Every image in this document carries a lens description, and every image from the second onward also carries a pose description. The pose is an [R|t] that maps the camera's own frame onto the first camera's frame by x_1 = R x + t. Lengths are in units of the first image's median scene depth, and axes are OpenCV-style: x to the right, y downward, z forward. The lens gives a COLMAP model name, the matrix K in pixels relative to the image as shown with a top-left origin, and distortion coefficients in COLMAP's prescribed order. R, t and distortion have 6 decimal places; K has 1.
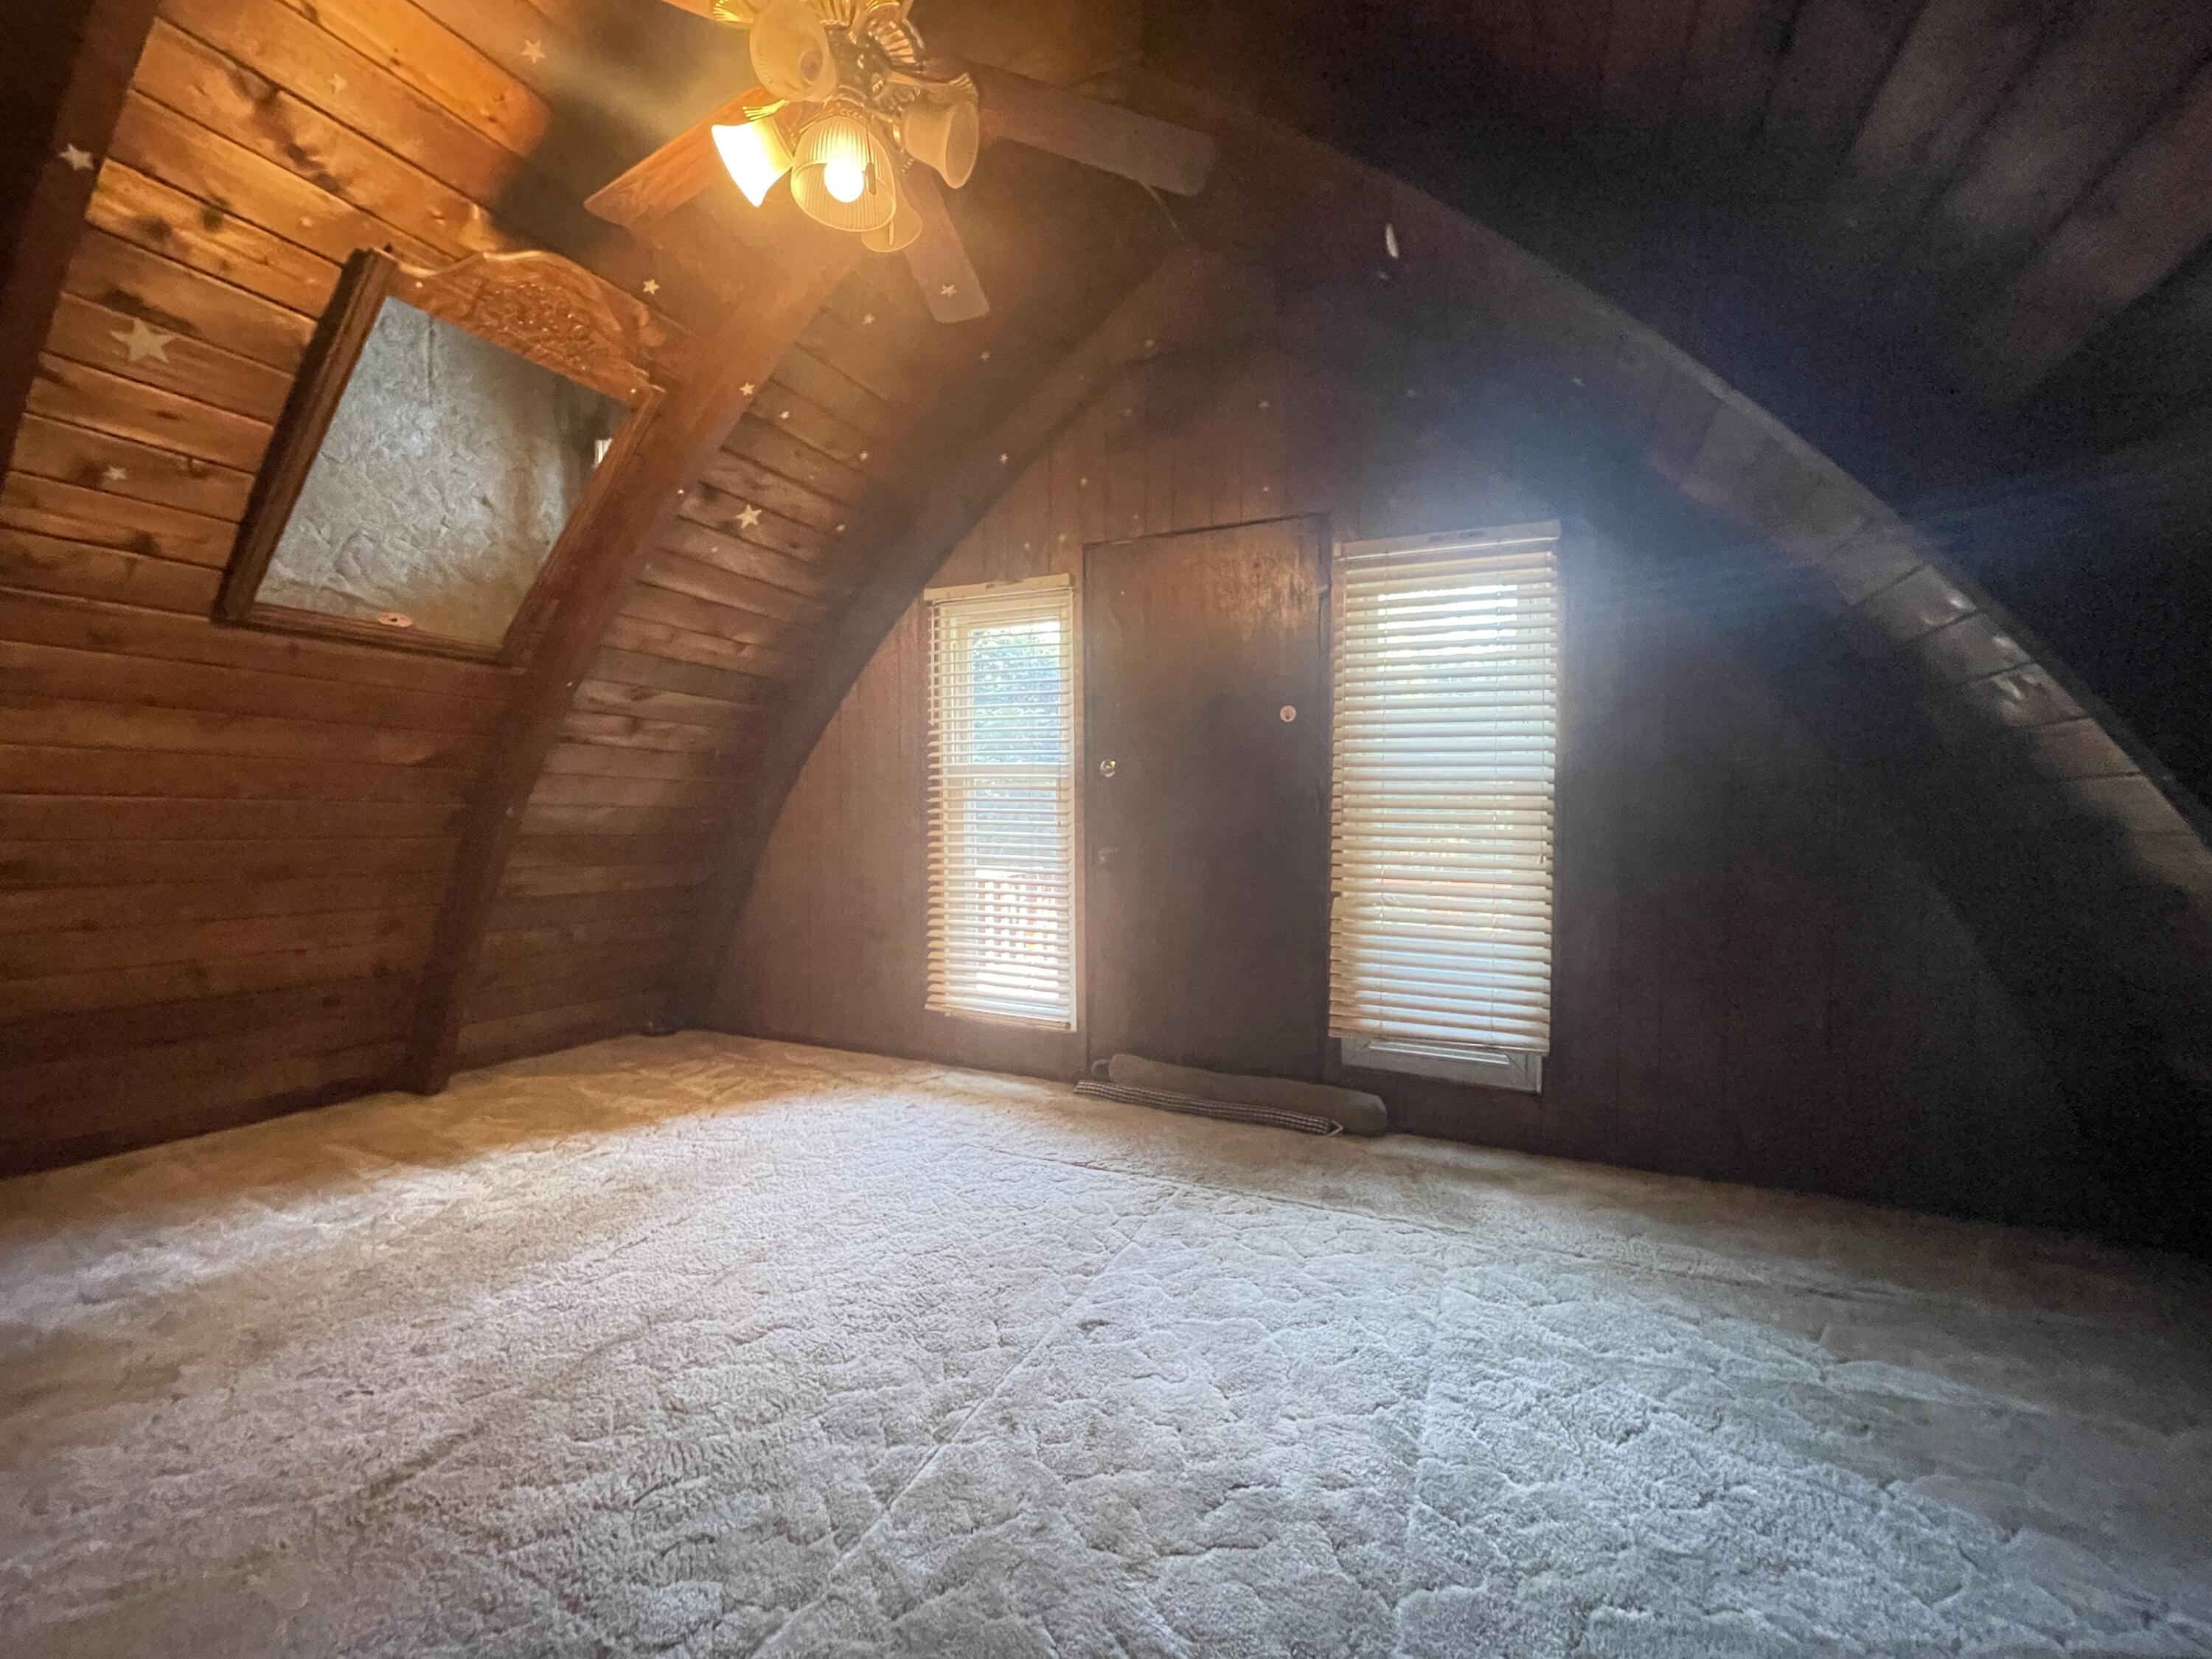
lens RADIAL K [[902.2, 0, 1095.3], [0, 902.2, 836.6], [0, 0, 1]] dist [-0.001677, 0.000782]
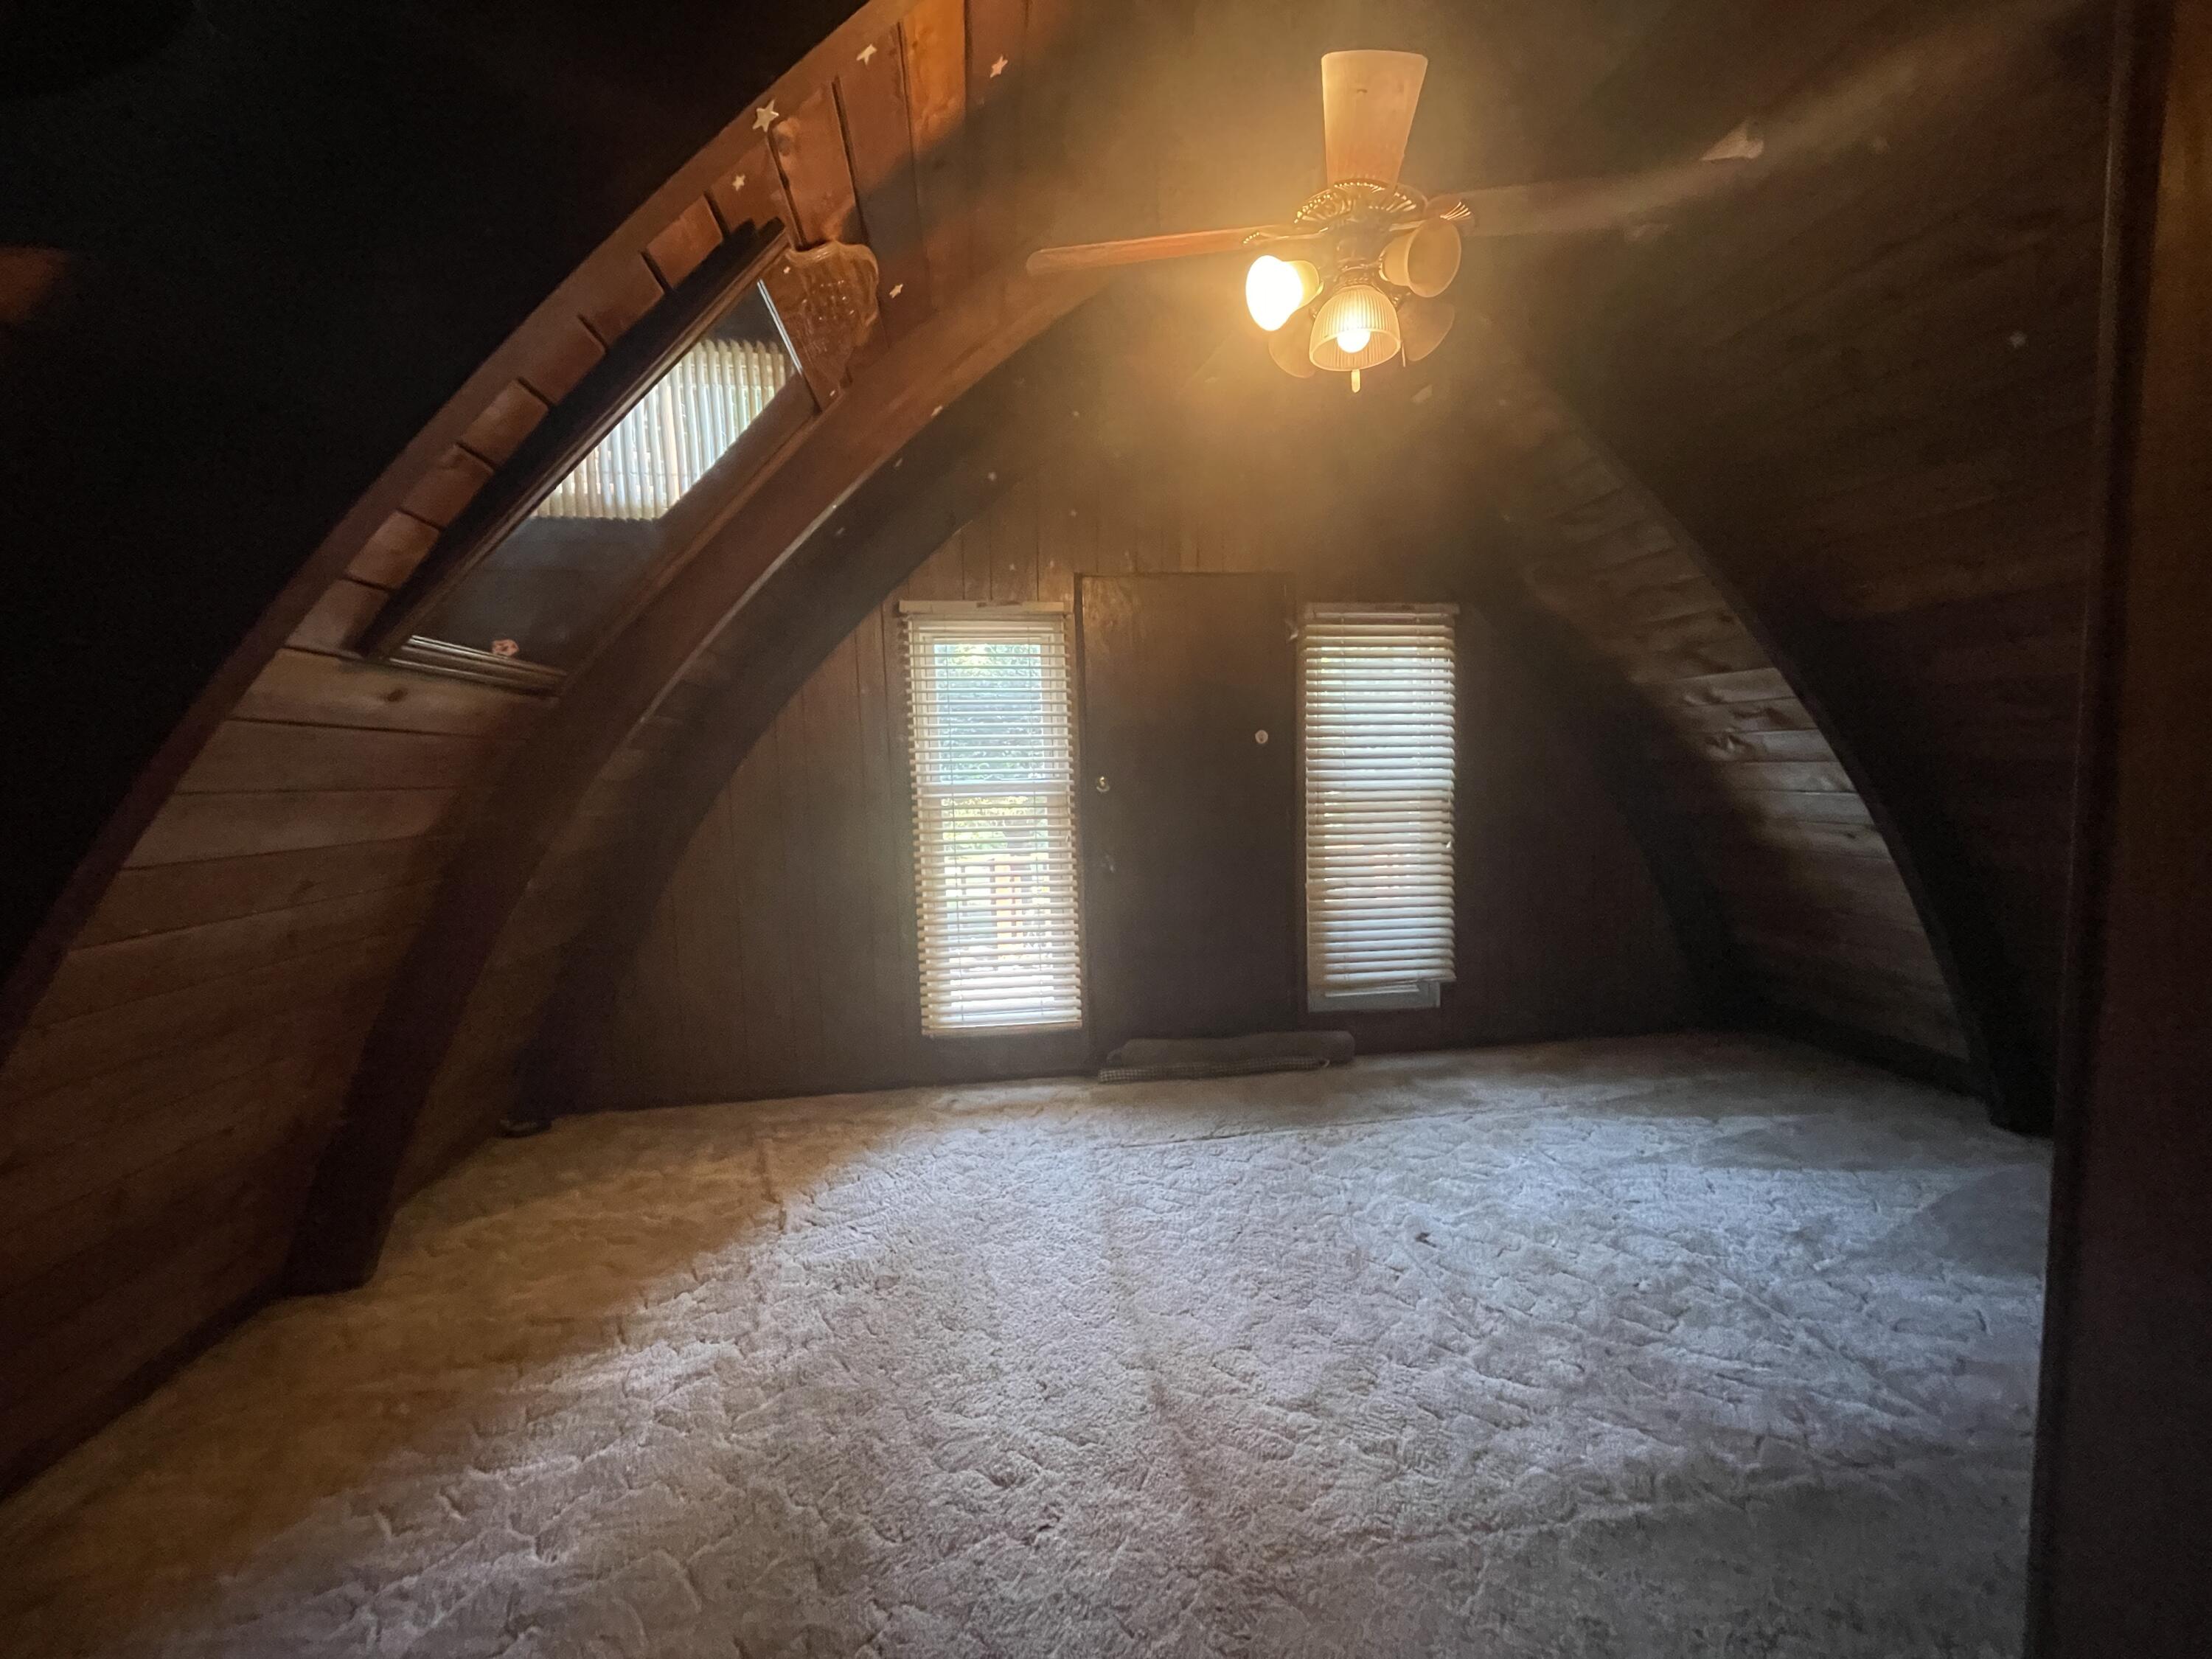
lens RADIAL K [[902.2, 0, 1095.3], [0, 902.2, 836.6], [0, 0, 1]] dist [-0.001677, 0.000782]
pose [[0.838354, -0.075961, 0.539807, -0.674433], [0.046738, 0.996613, 0.067655, -0.100866], [-0.543118, -0.031489, 0.839065, 0.102012]]
